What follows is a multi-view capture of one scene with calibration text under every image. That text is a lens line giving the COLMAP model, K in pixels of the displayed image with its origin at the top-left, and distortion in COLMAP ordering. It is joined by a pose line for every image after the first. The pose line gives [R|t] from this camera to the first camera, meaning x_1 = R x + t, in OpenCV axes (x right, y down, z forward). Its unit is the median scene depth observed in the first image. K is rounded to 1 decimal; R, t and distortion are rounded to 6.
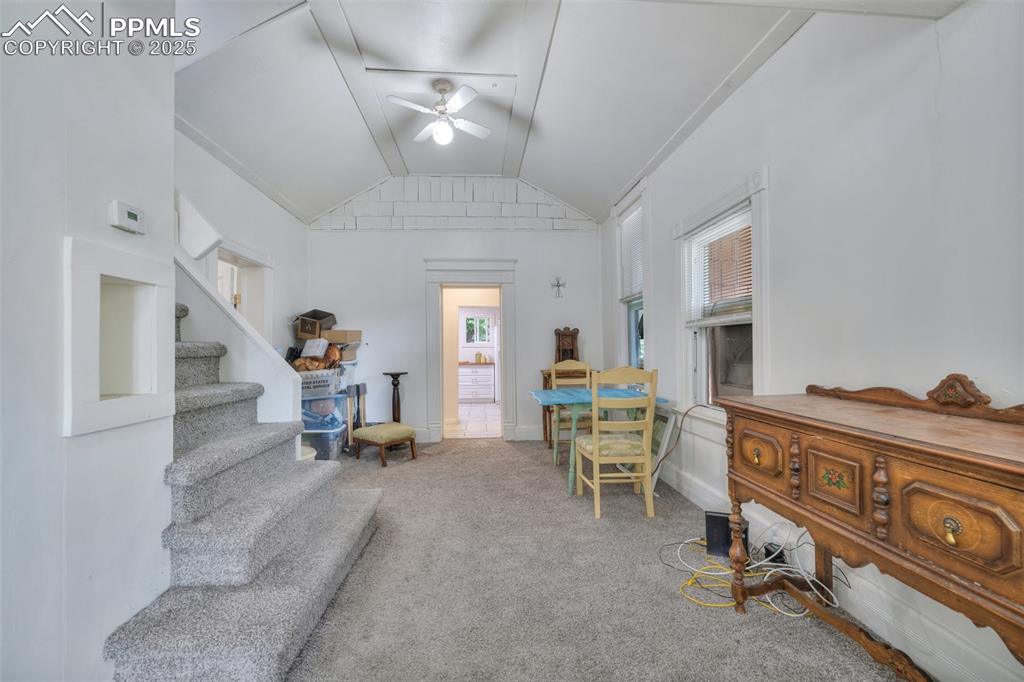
lens RADIAL K [[424.4, 0, 505.5], [0, 424.4, 342.6], [0, 0, 1]] dist [0.000384, -0.000022]
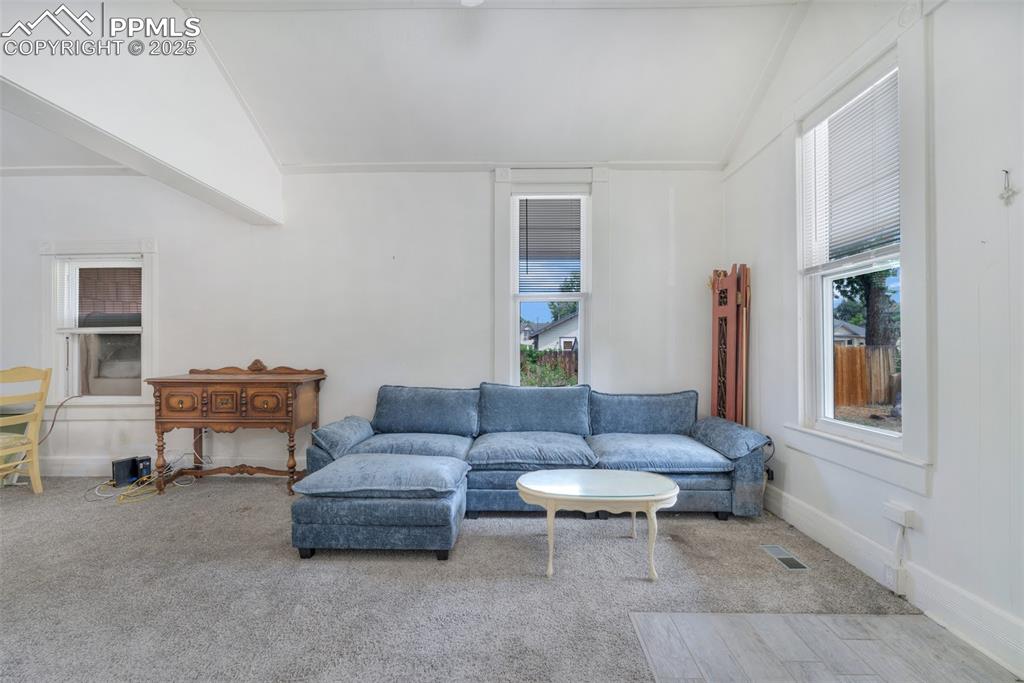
lens RADIAL K [[424.4, 0, 505.5], [0, 424.4, 343.1], [0, 0, 1]] dist [0.000384, -0.000022]
pose [[0.100349, 0.017596, 0.994797, -1.328509], [-0.008977, 0.999819, -0.016779, -0.000164], [-0.994912, -0.007246, 0.100489, -0.769953]]
